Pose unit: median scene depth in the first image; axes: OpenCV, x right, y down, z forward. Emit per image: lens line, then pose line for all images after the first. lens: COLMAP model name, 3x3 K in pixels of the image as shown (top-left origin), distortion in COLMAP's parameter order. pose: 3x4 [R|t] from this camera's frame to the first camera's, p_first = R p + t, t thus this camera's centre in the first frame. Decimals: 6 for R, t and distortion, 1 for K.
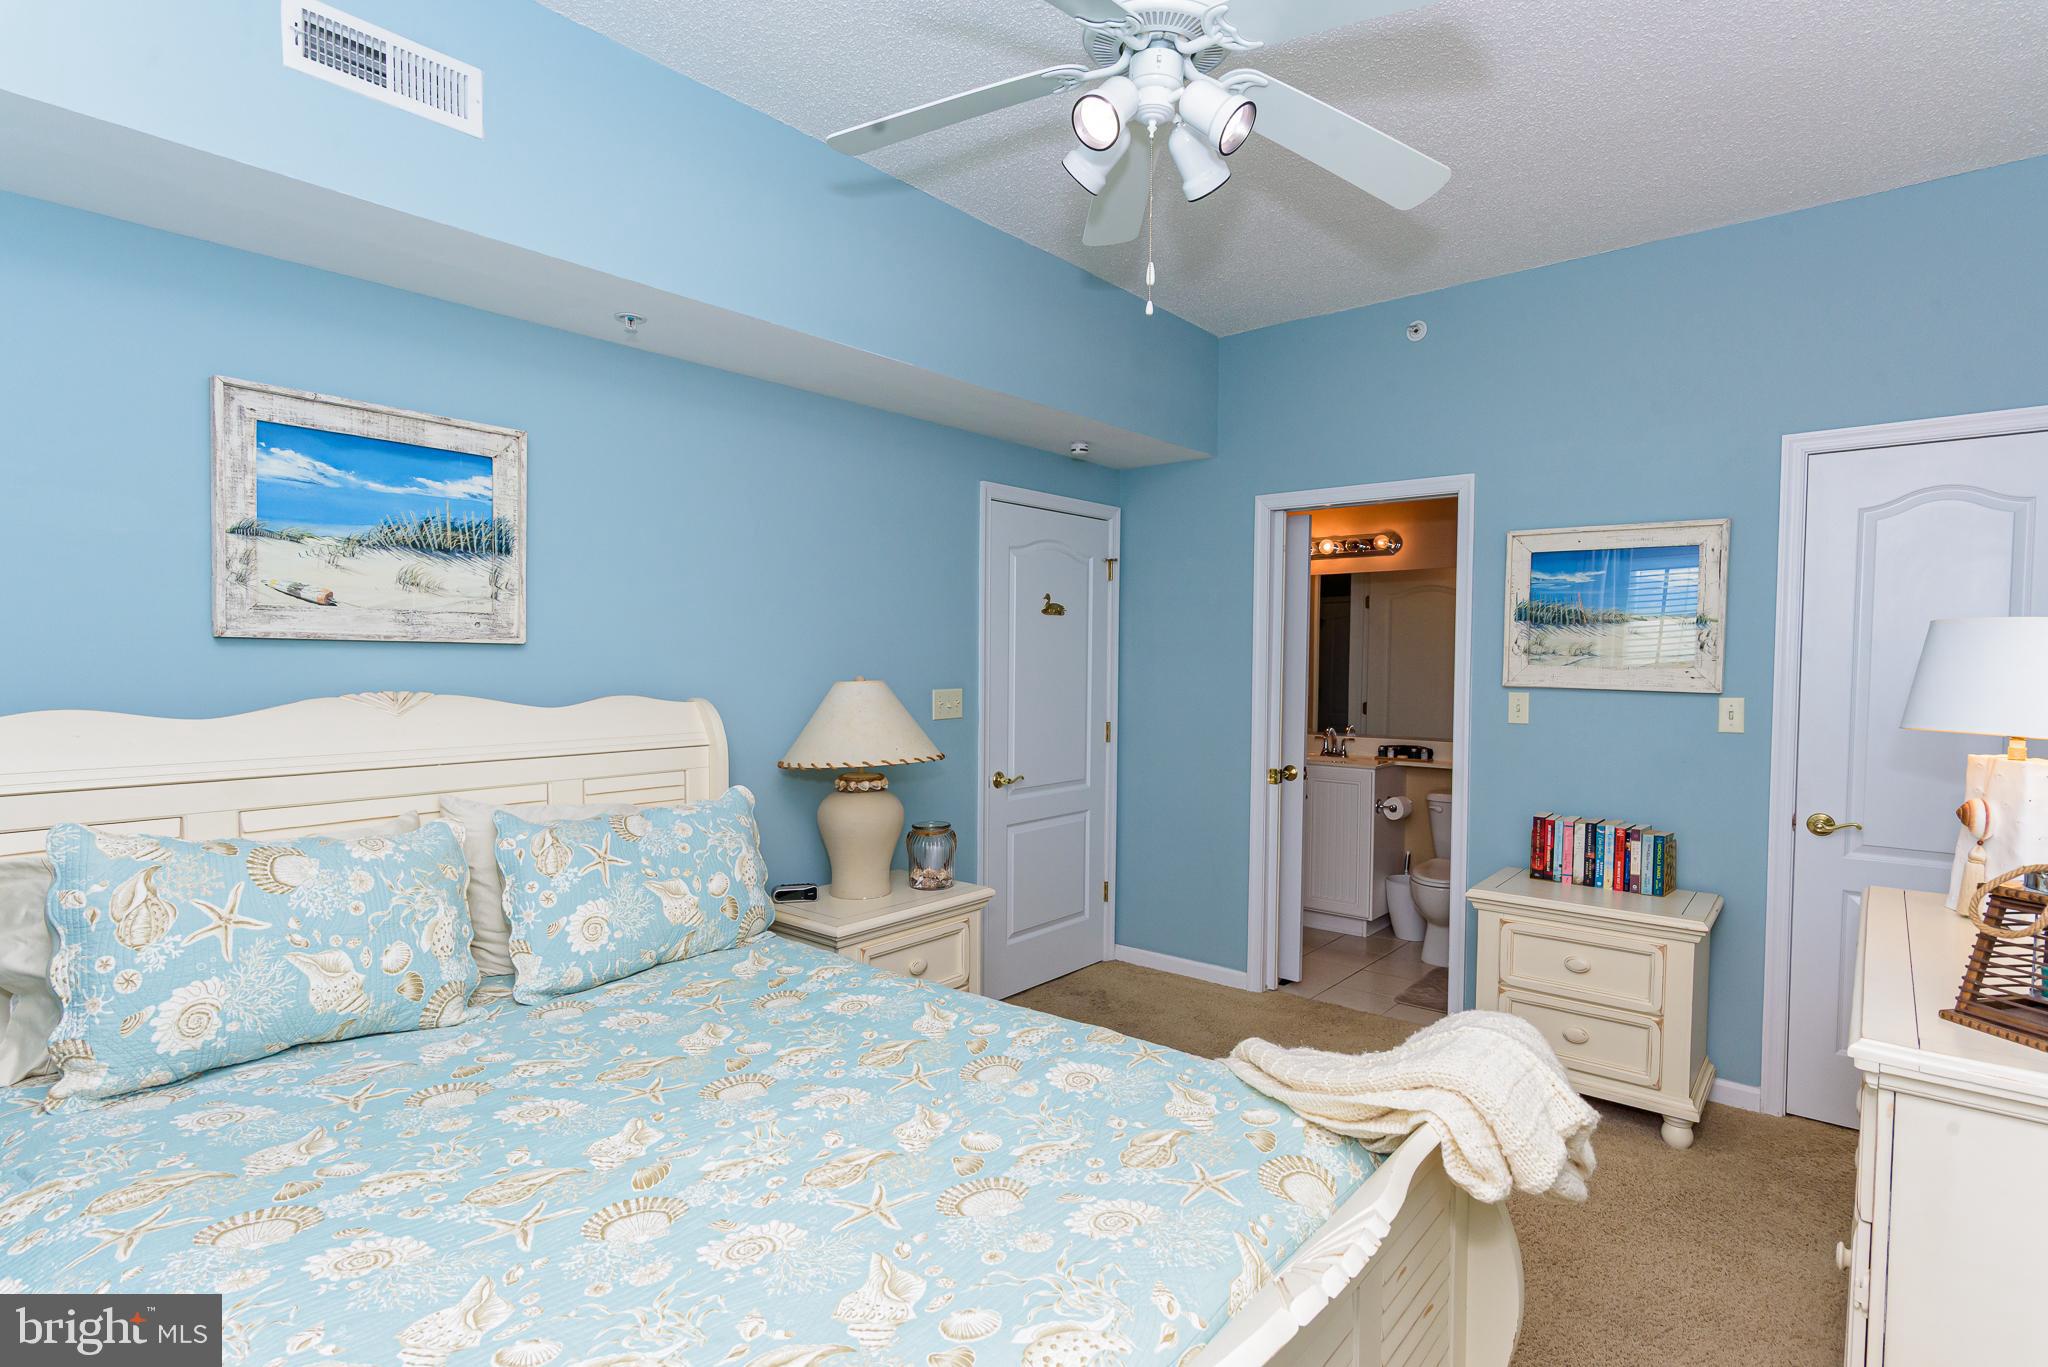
lens RADIAL K [[1015.1, 0, 1023.4], [0, 1015.1, 698.2], [0, 0, 1]] dist [0.002581, 0.000271]
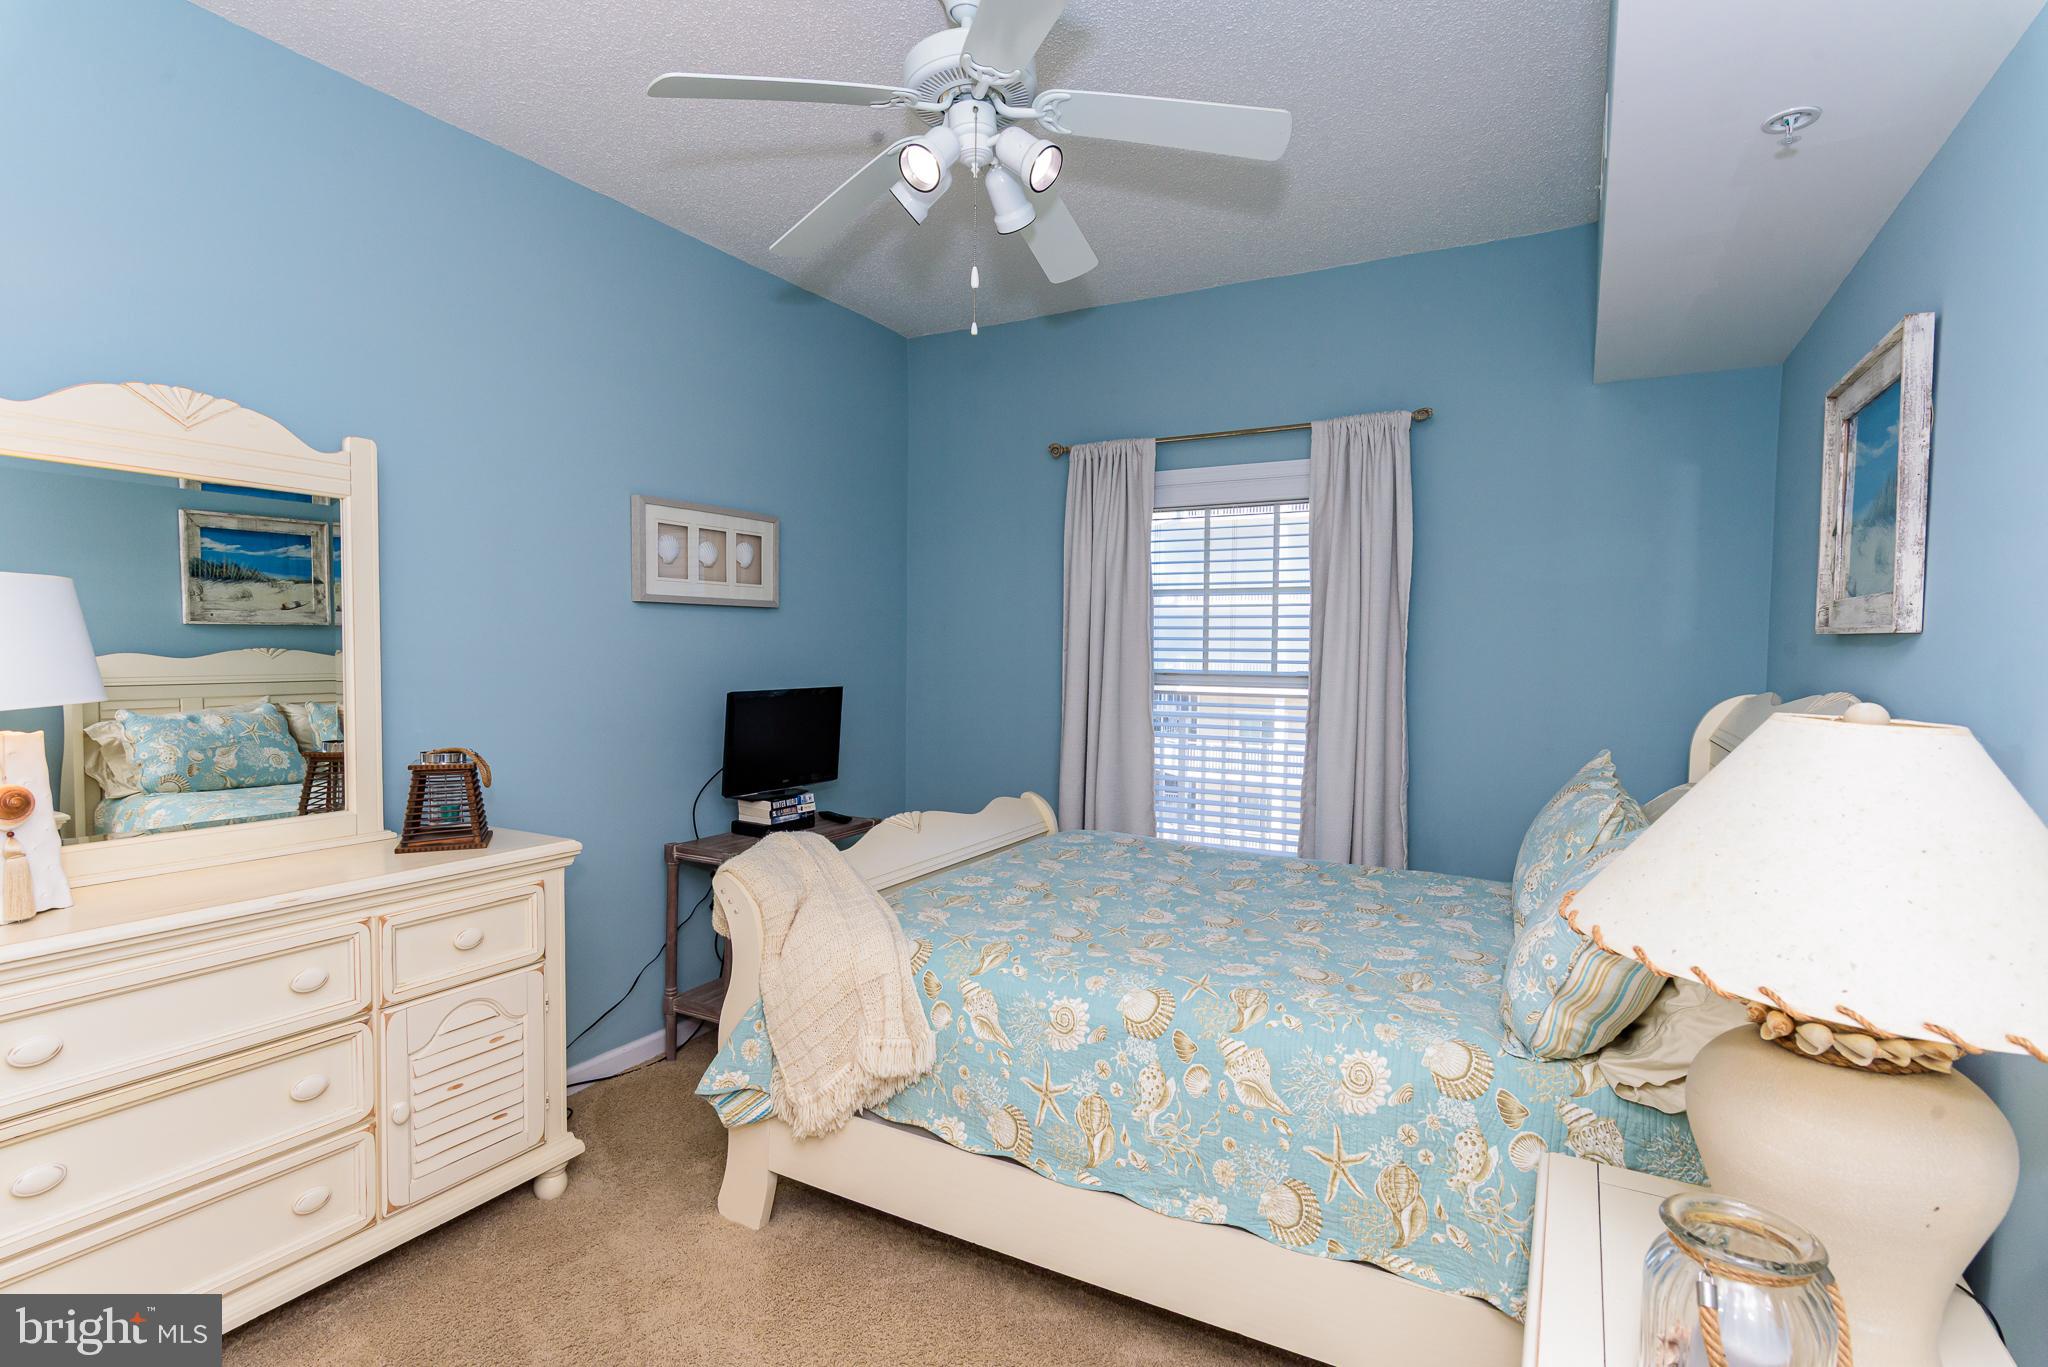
lens RADIAL K [[1005.3, 0, 1019.6], [0, 1005.3, 701.7], [0, 0, 1]] dist [-0.000153, -0.000334]
pose [[-0.981235, -0.006521, -0.192705, 0.229961], [-0.024742, 0.995424, 0.092300, -0.060622], [0.191221, 0.095336, -0.976906, 1.705344]]
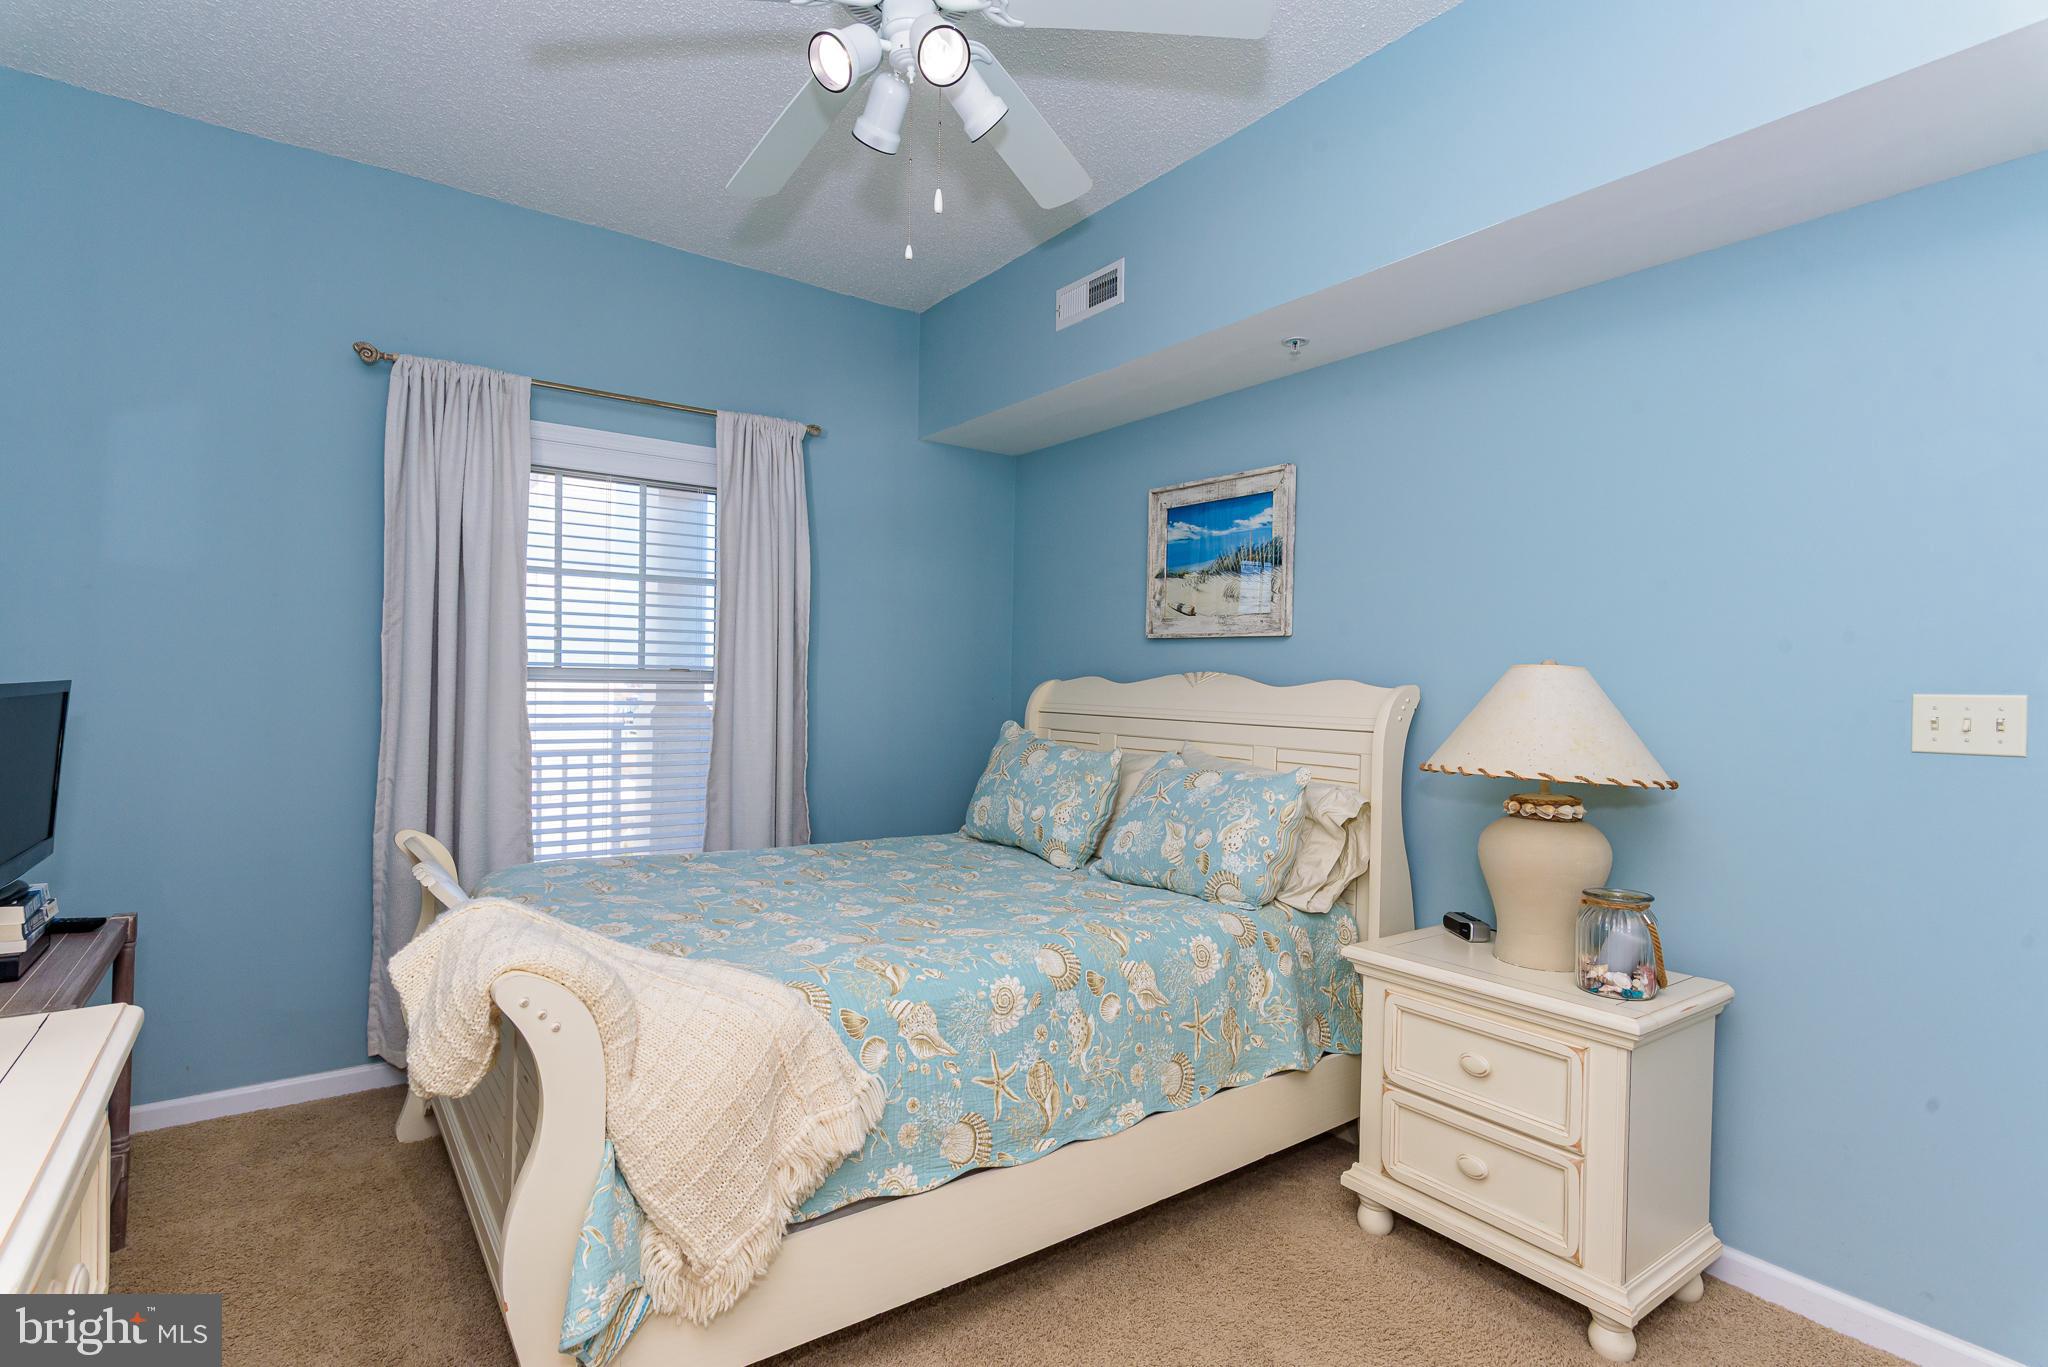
lens RADIAL K [[996.9, 0, 1023.4], [0, 996.9, 695.1], [0, 0, 1]] dist [0.001755, 0.000748]
pose [[-0.241903, 0.002628, -0.970297, 0.837111], [-0.059661, 0.998064, 0.017577, 0.018188], [0.968464, 0.062141, -0.241278, 1.094013]]
